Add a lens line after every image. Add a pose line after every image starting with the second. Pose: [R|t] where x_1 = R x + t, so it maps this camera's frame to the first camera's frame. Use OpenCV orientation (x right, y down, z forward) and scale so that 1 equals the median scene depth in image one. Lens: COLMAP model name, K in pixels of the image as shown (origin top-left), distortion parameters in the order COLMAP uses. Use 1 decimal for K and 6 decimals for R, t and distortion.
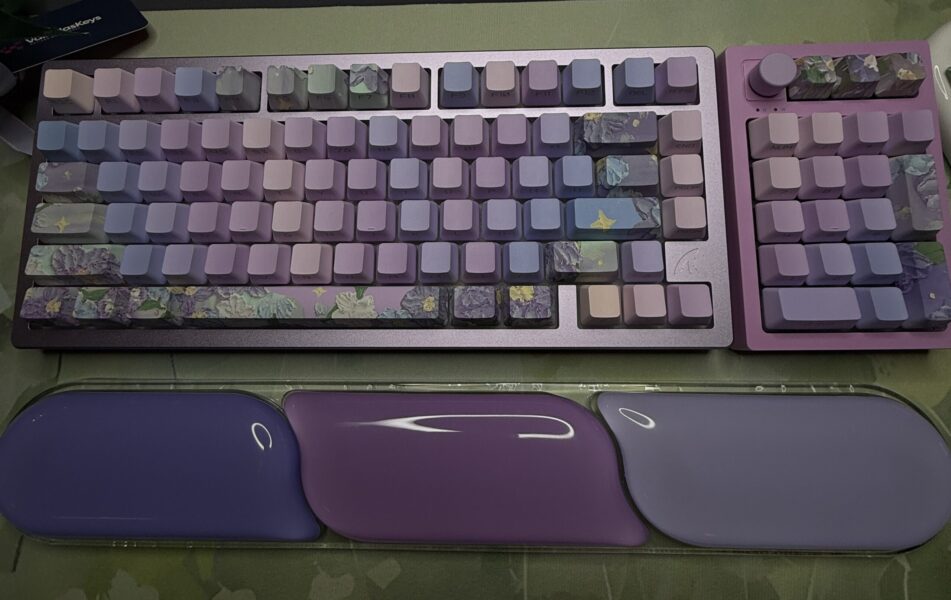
lens RADIAL K [[509.5, 0, 475.4], [0, 509.5, 246.2], [0, 0, 1]] dist [0.001238, 0.000113]
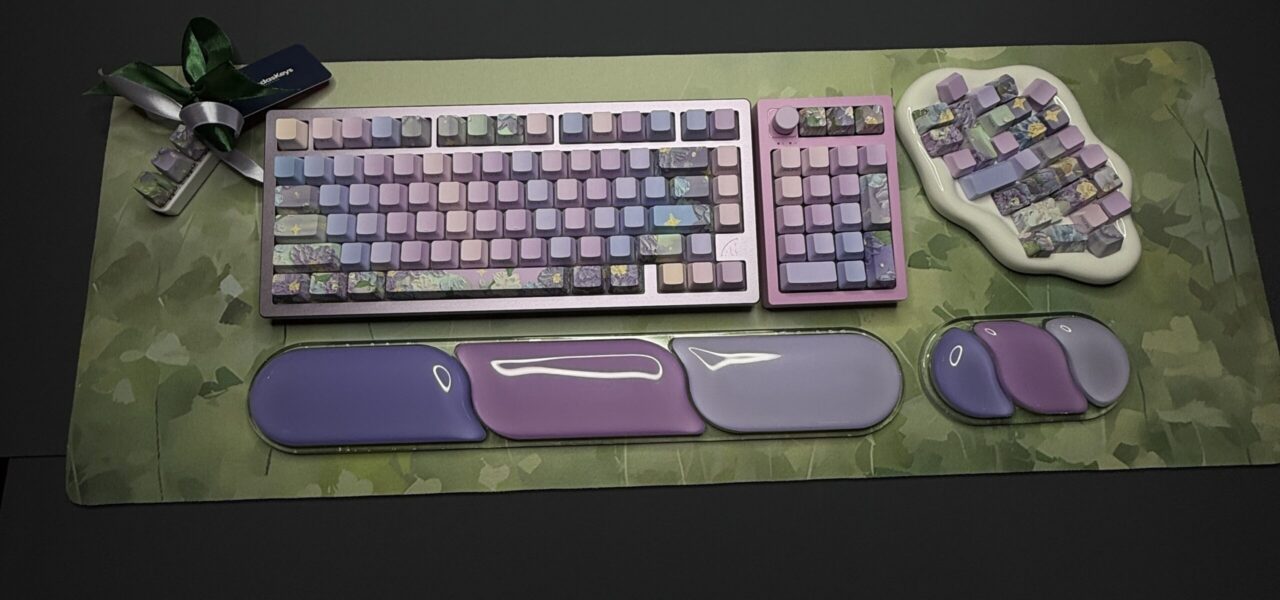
lens RADIAL K [[689.8, 0, 638.3], [0, 689.8, 275.9], [0, 0, 1]] dist [-0.002583, -0.000718]
pose [[0.998220, -0.020719, 0.055931, 0.033514], [0.019748, 0.999645, 0.017869, 0.072910], [-0.056281, -0.016733, 0.998275, -1.002088]]
